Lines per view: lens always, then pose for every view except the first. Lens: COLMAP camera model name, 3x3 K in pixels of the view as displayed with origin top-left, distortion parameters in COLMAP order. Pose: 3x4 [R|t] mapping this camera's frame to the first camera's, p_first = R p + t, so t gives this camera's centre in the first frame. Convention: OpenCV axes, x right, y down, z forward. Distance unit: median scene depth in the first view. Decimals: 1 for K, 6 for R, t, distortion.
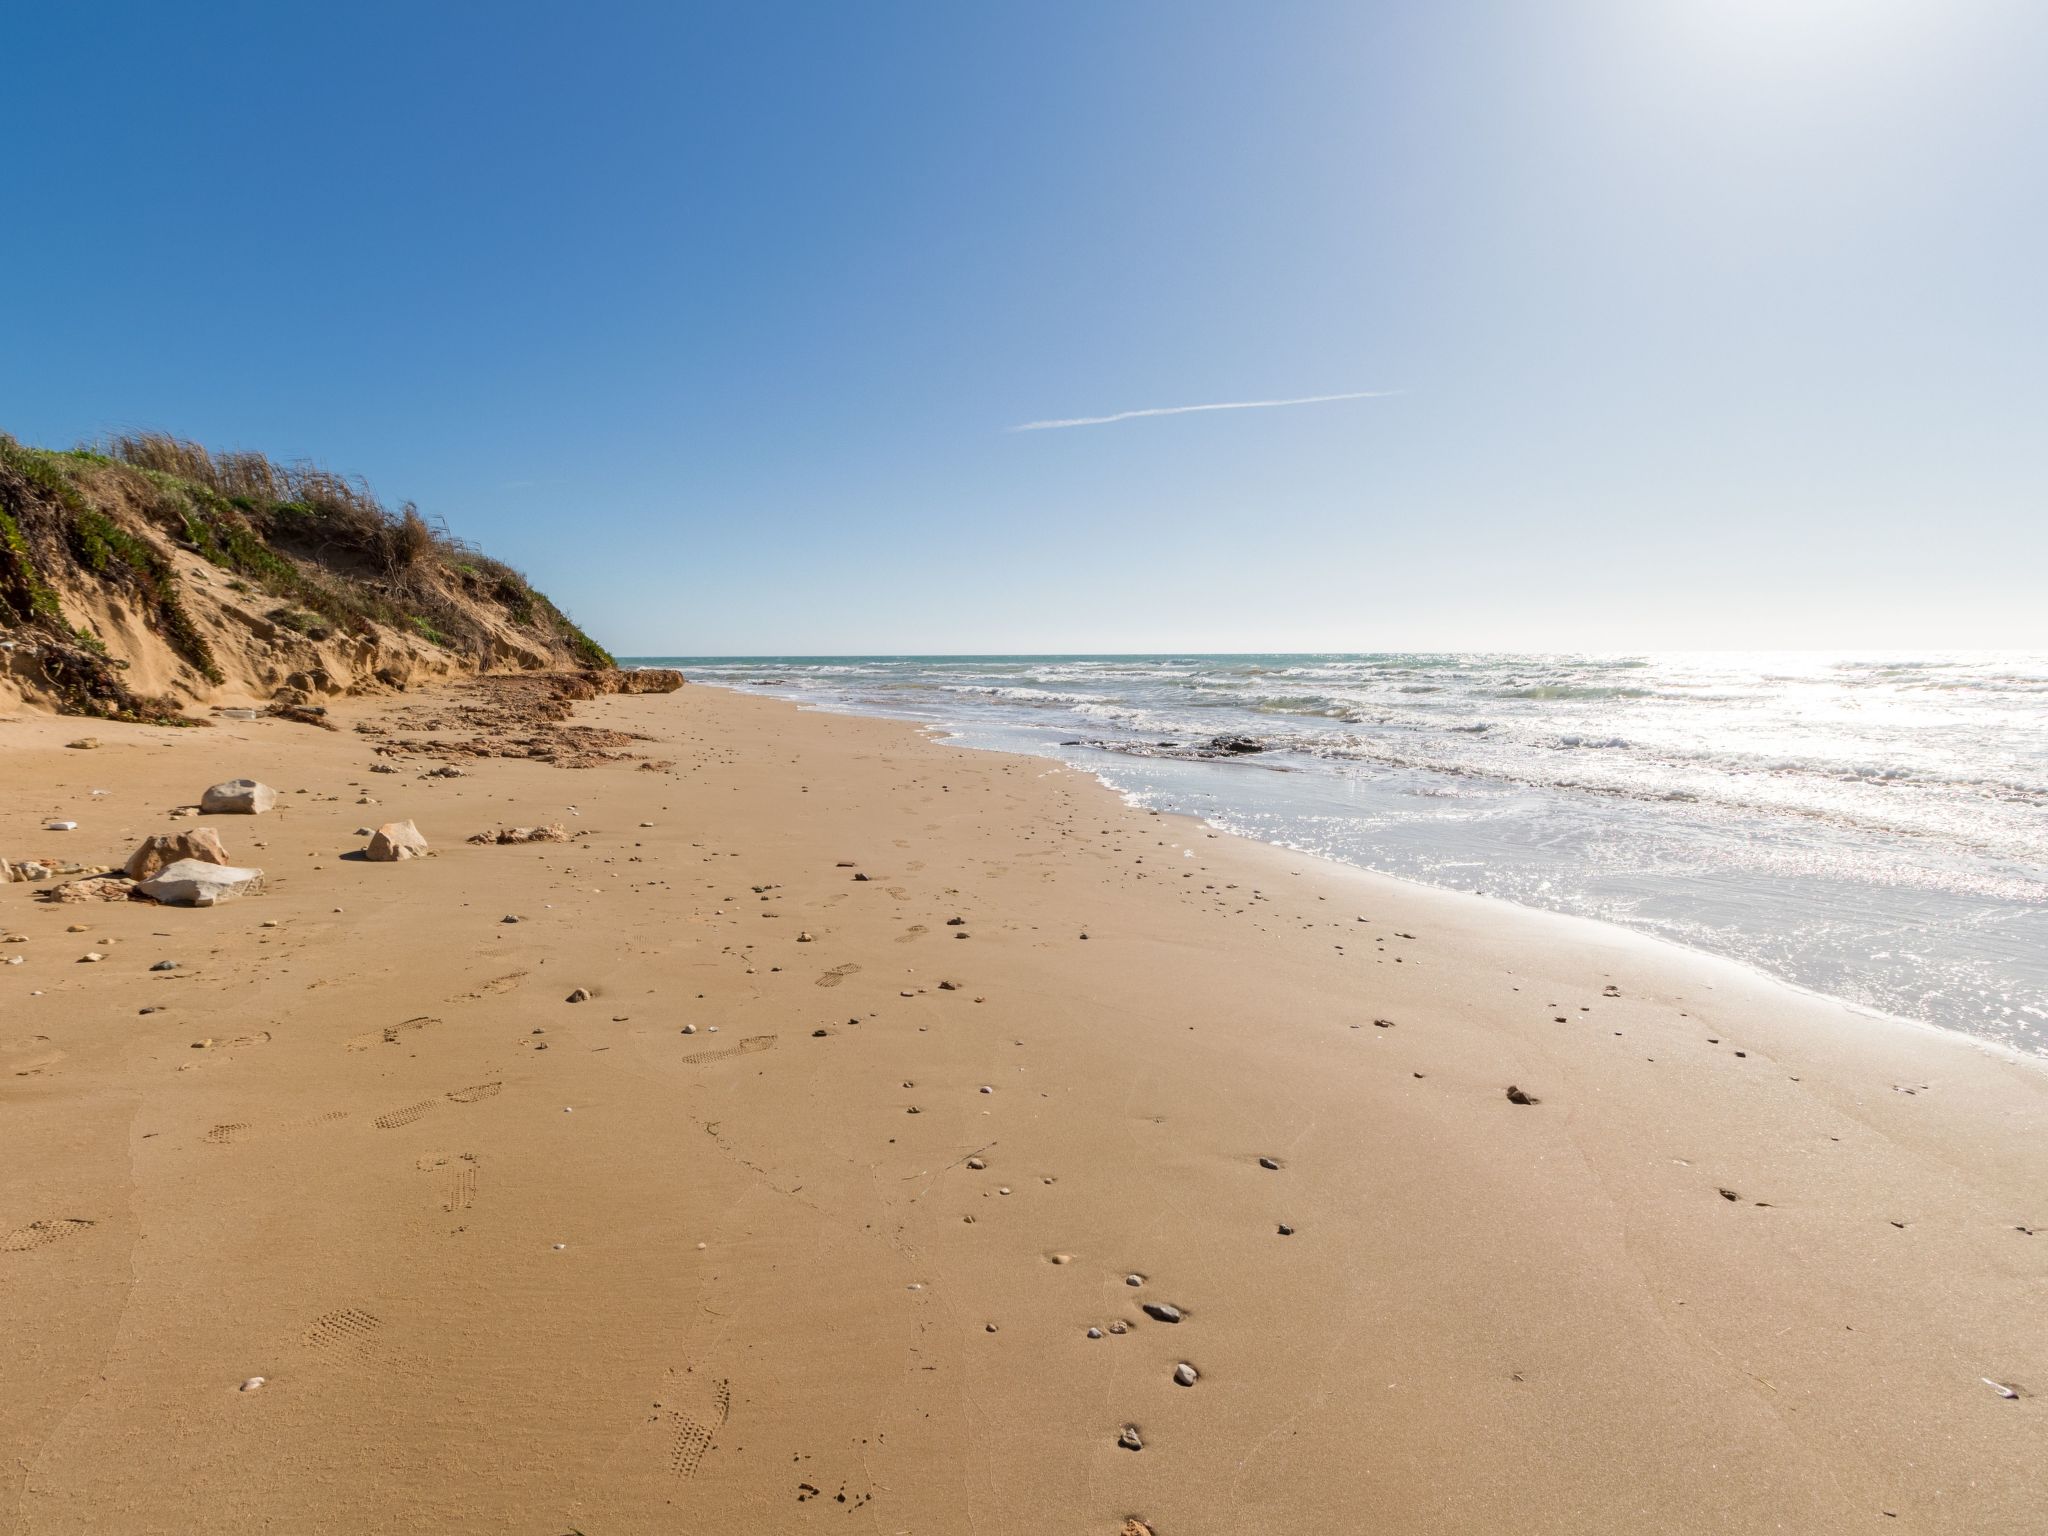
lens RADIAL K [[1059.2, 0, 1030.9], [0, 1059.2, 801.1], [0, 0, 1]] dist [0.002511, 0.000492]
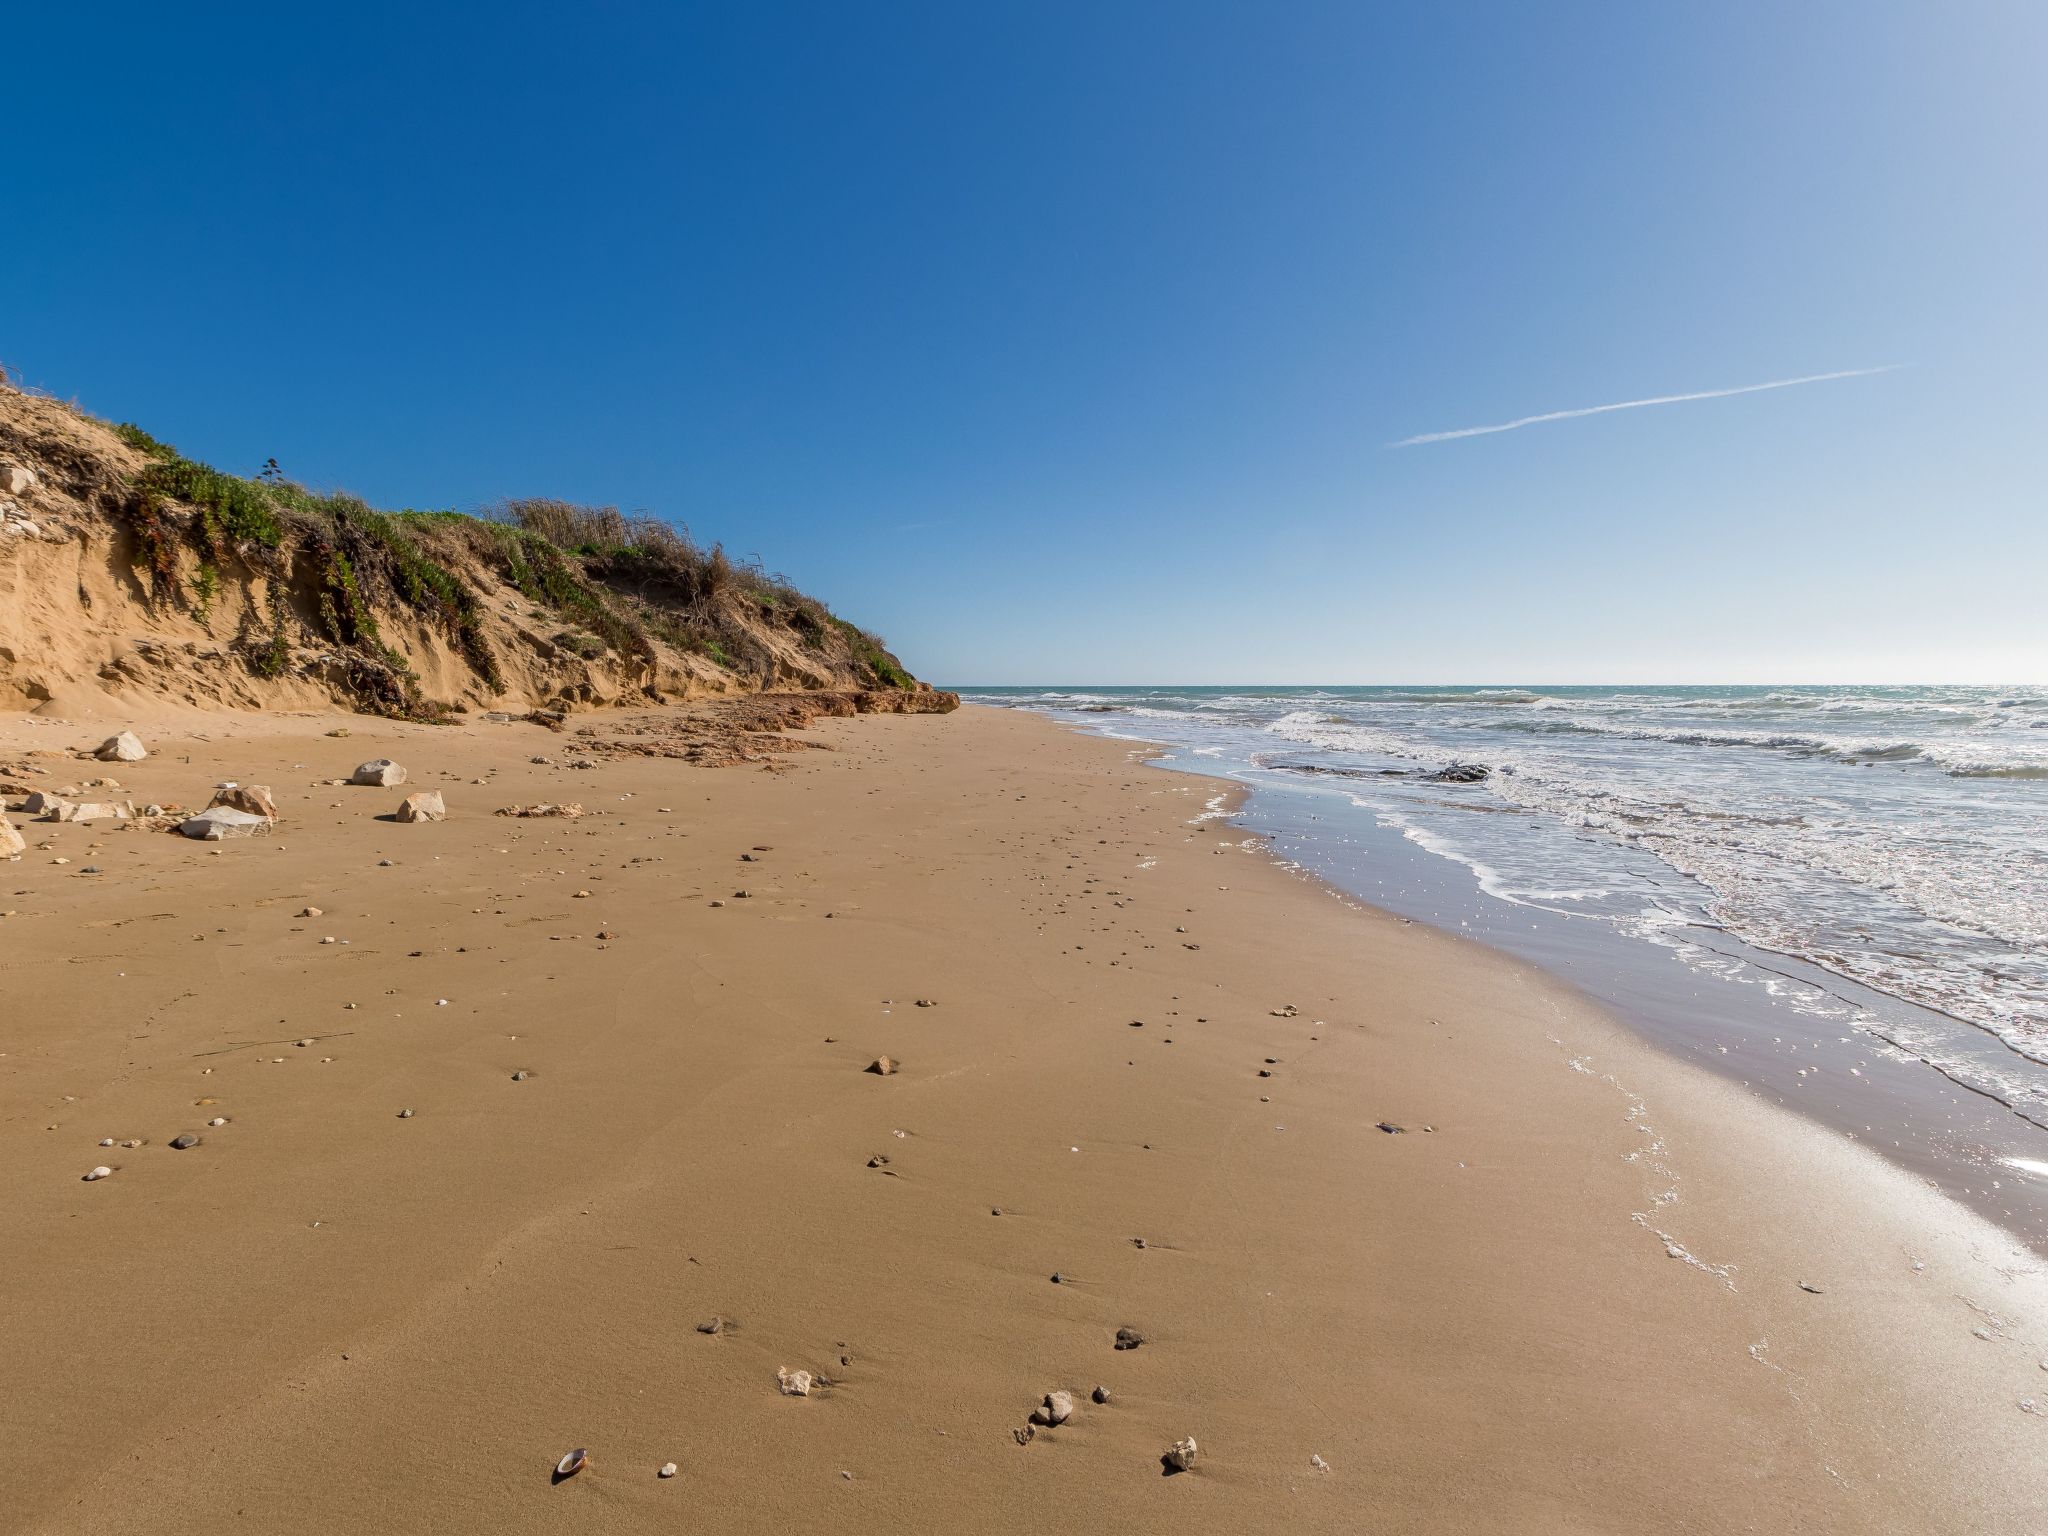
lens RADIAL K [[1095.6, 0, 1024.0], [0, 1095.6, 768.0], [0, 0, 1]] dist [0.002110, 0.001583]
pose [[0.945728, 0.028507, -0.323706, 0.192352], [-0.048017, 0.997469, -0.052445, 0.010321], [0.321391, 0.065143, 0.944703, 0.011012]]
